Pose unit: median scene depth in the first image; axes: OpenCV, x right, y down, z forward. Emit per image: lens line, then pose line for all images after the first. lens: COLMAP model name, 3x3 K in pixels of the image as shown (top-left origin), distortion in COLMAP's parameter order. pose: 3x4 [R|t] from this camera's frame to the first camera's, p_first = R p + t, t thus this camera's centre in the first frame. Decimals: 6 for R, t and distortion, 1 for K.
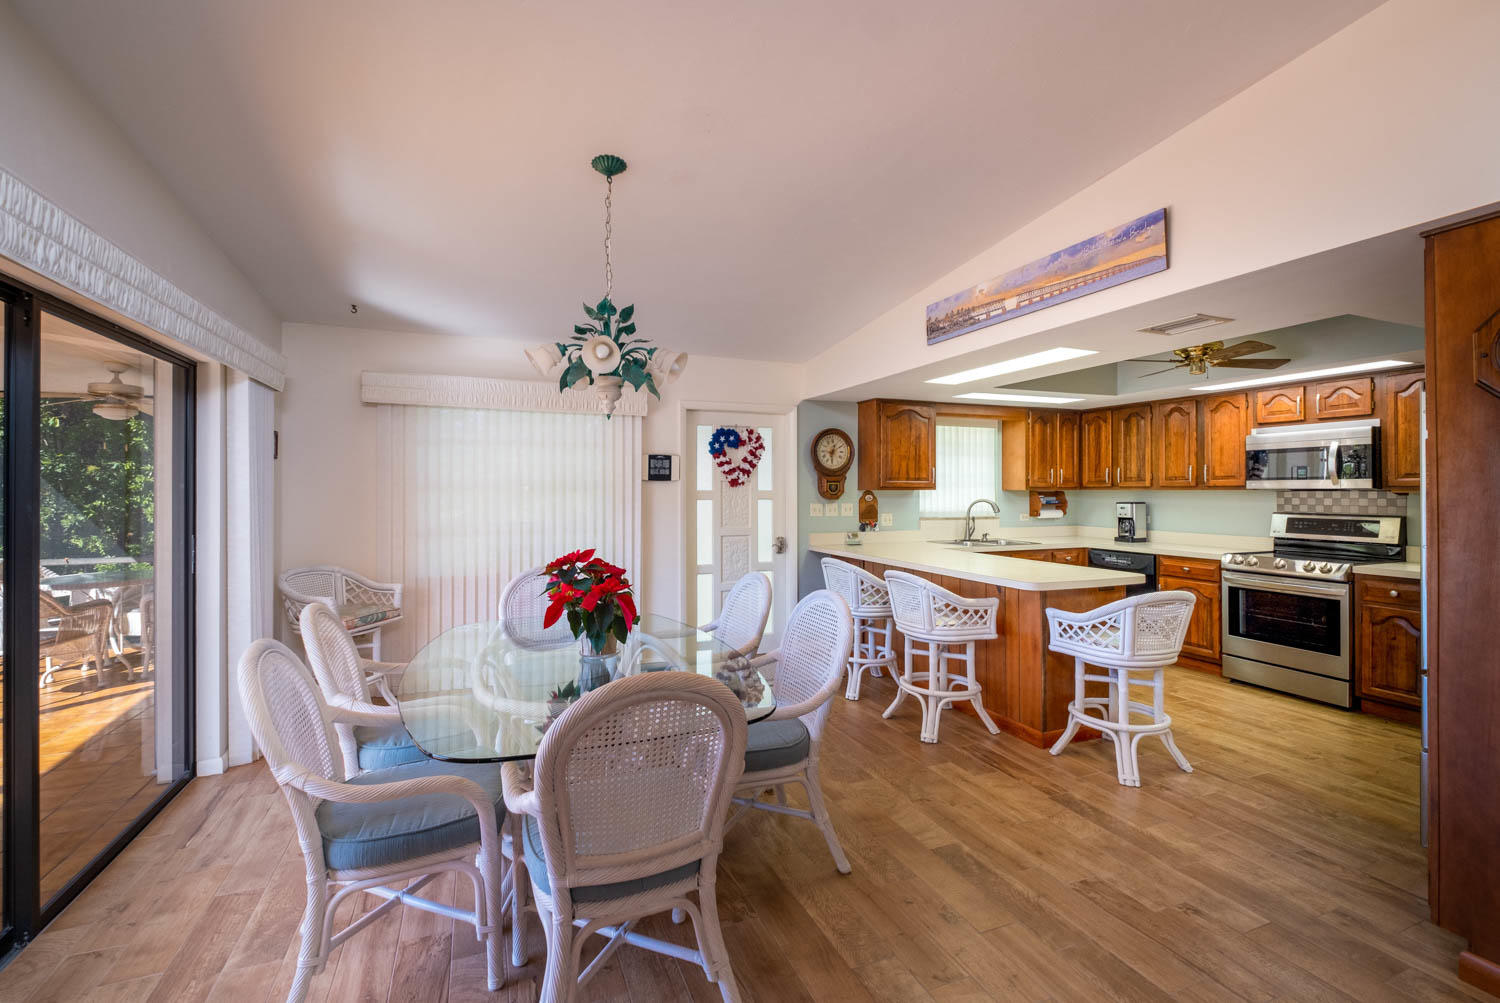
lens RADIAL K [[649.6, 0, 740.3], [0, 649.6, 482.6], [0, 0, 1]] dist [-0.013459, -0.001401]
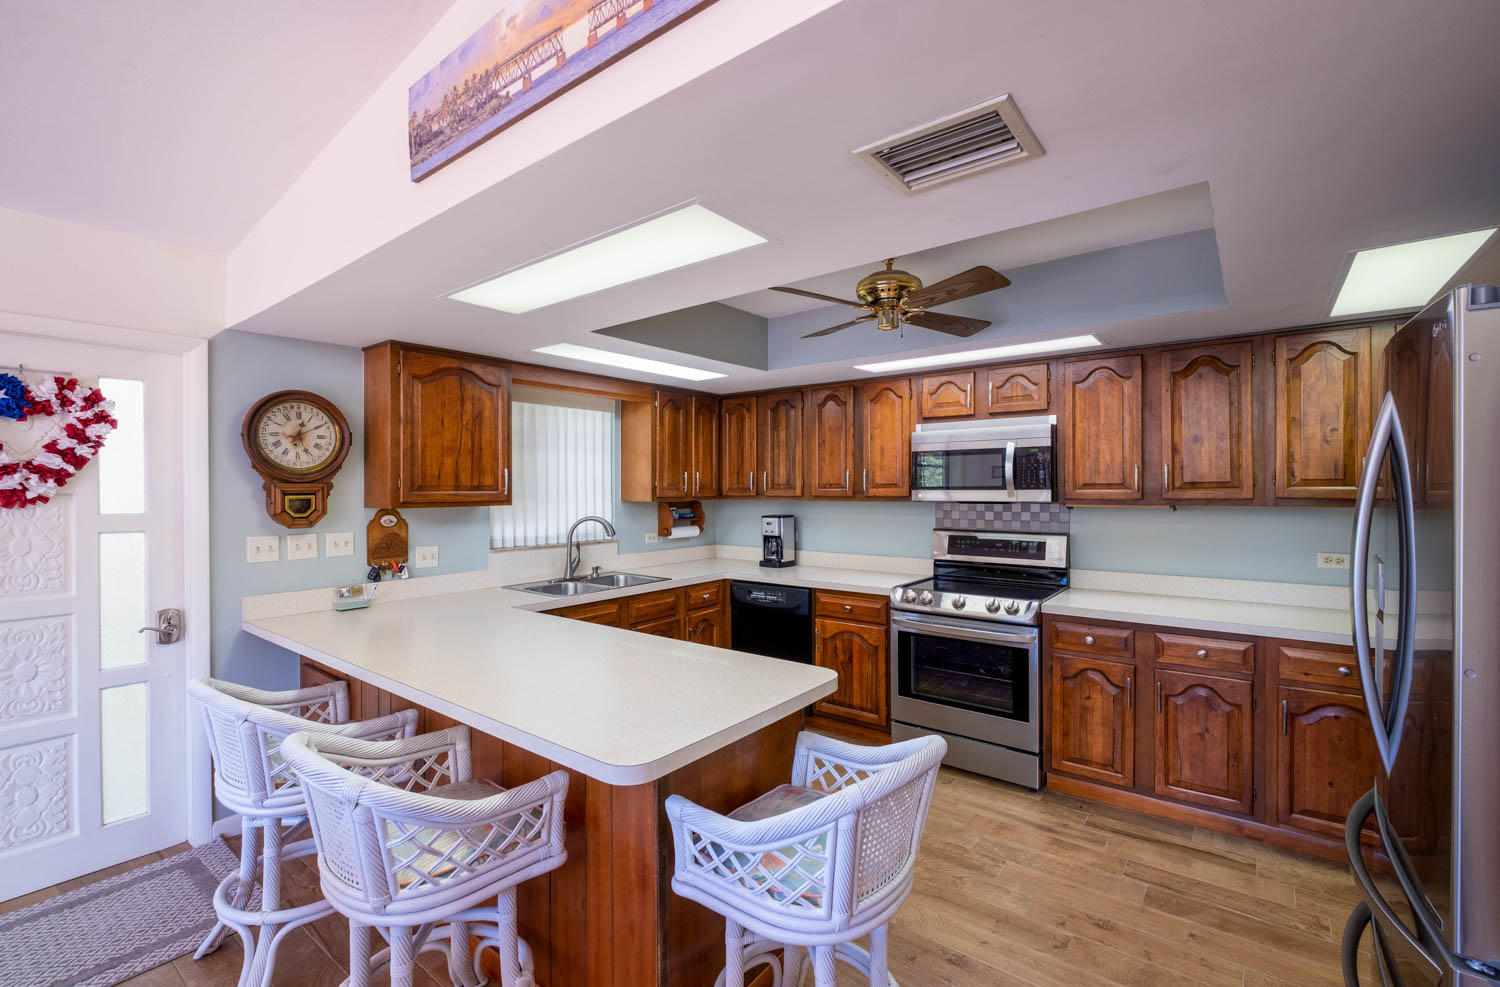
lens RADIAL K [[647.9, 0, 750.8], [0, 647.9, 489.0], [0, 0, 1]] dist [0.000306, -0.000592]
pose [[0.856376, -0.004842, 0.516331, 0.207069], [-0.001340, 0.999932, 0.011599, -0.013096], [-0.516352, -0.010625, 0.856311, 0.417326]]
